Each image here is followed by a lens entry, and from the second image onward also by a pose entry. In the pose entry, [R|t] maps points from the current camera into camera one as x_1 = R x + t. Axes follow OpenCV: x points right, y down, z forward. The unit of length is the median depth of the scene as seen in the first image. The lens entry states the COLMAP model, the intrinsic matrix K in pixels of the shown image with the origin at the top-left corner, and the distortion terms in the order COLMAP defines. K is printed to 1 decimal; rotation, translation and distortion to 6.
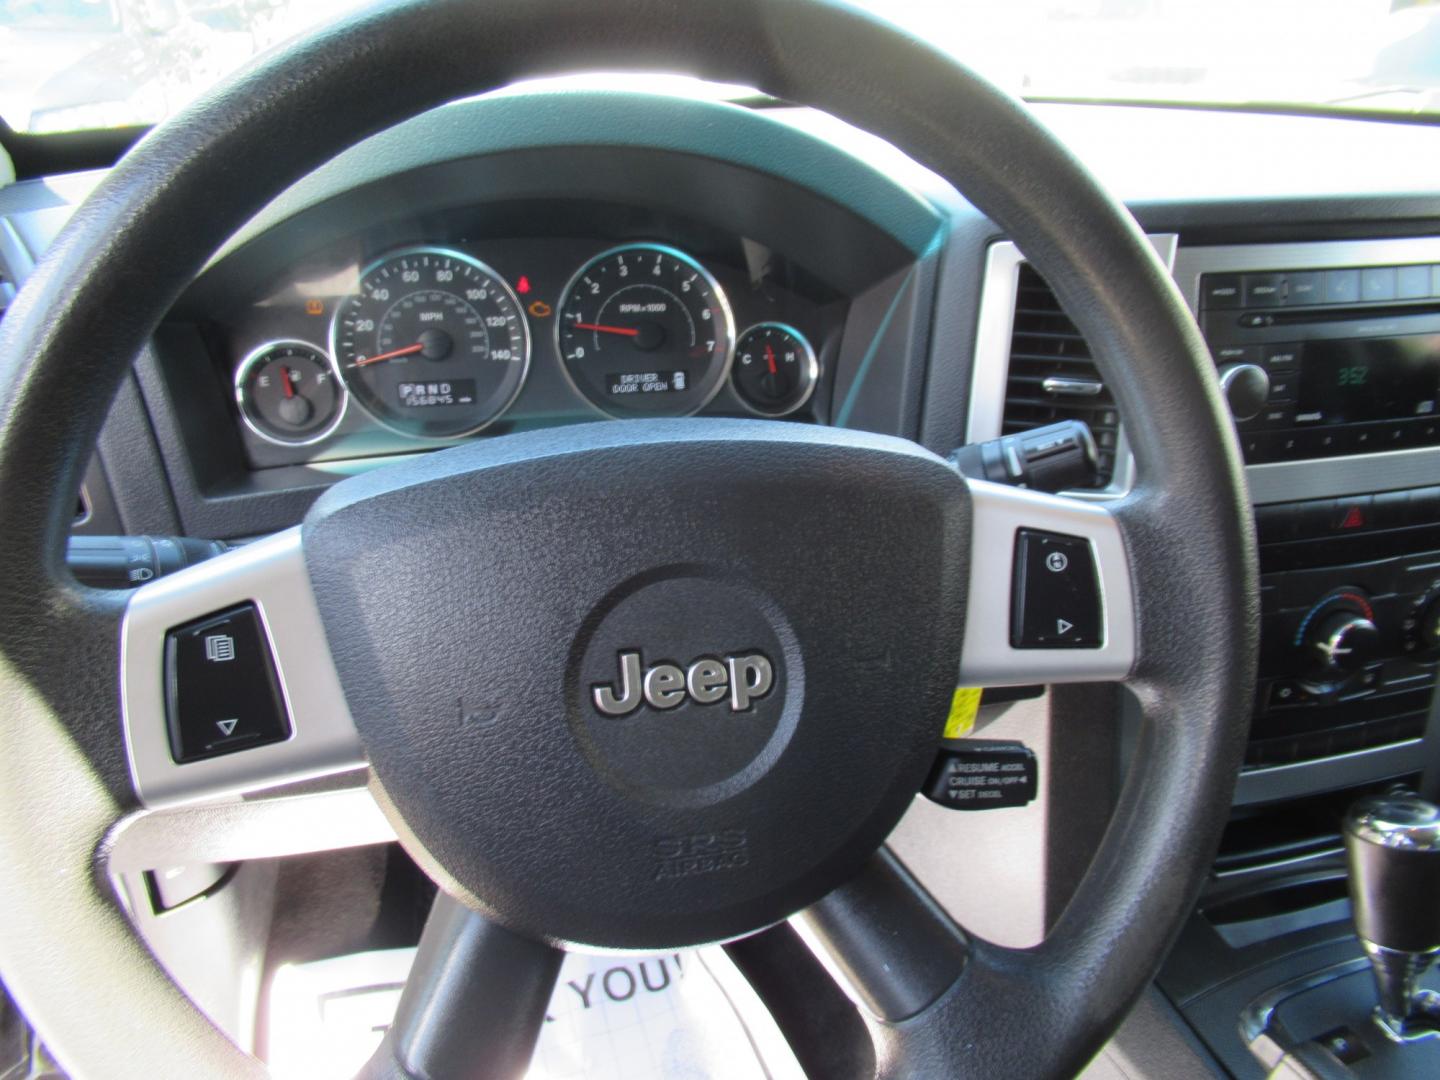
lens RADIAL K [[958.2, 0, 686.7], [0, 958.2, 529.1], [0, 0, 1]] dist [-0.056622, 0.085345]
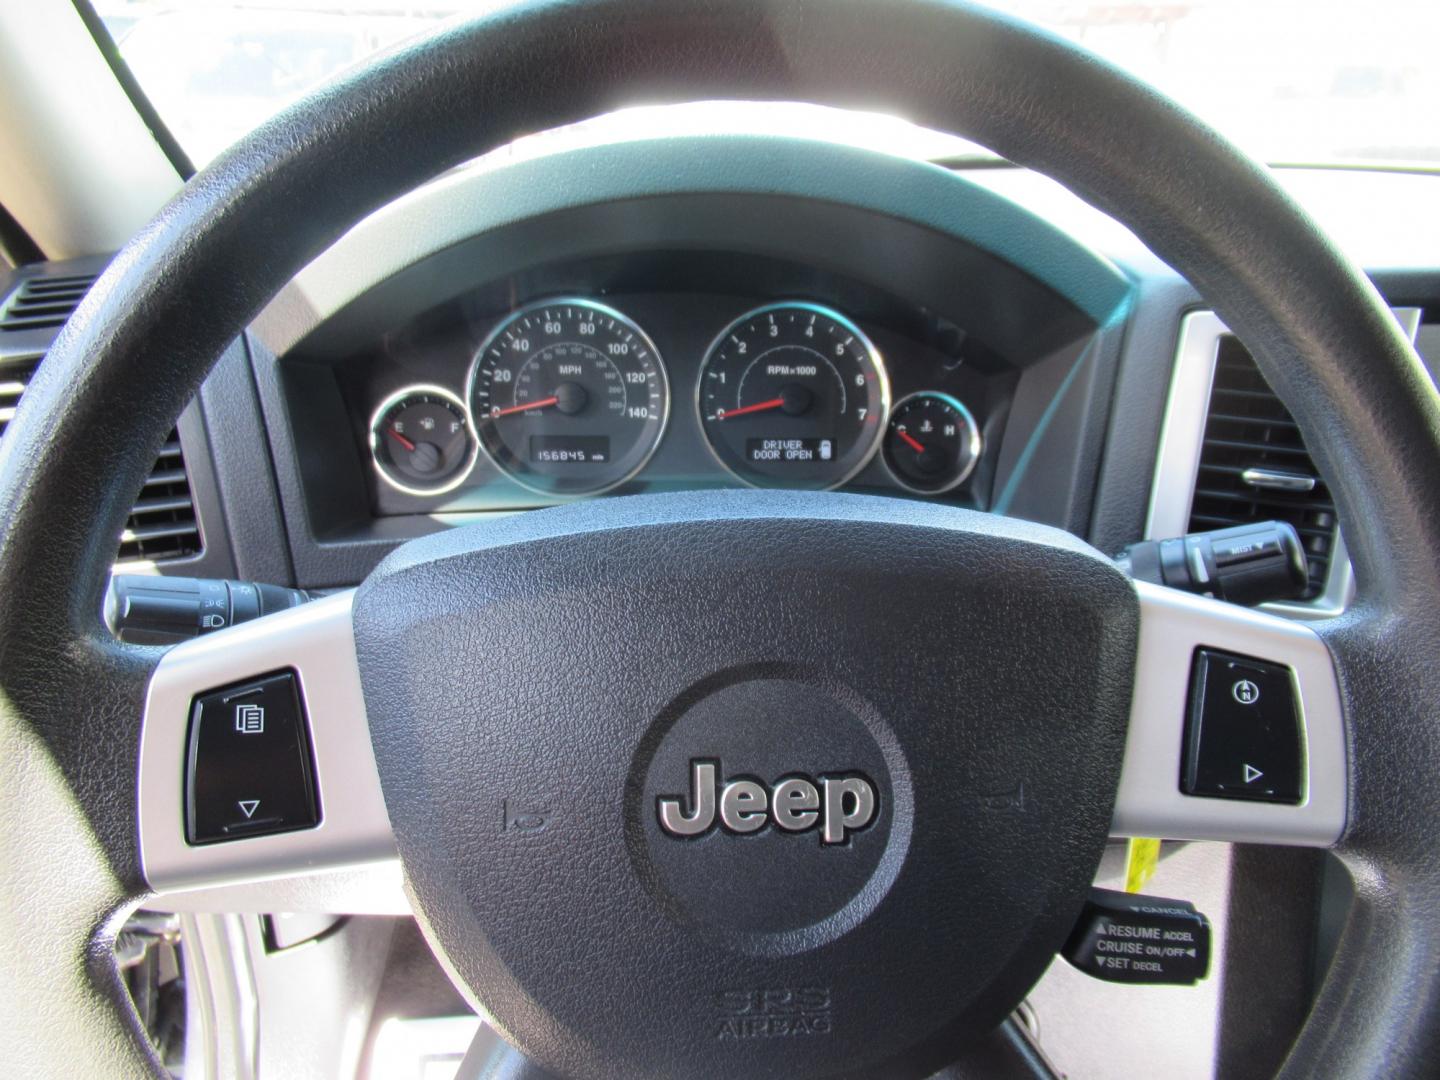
lens RADIAL K [[951.1, 0, 720.0], [0, 951.1, 540.0], [0, 0, 1]] dist [-0.006701, -0.000482]
pose [[0.987859, 0.061566, -0.142631, 0.053481], [-0.069158, 0.996407, -0.048893, -0.023958], [0.139109, 0.058164, 0.988568, 0.130592]]
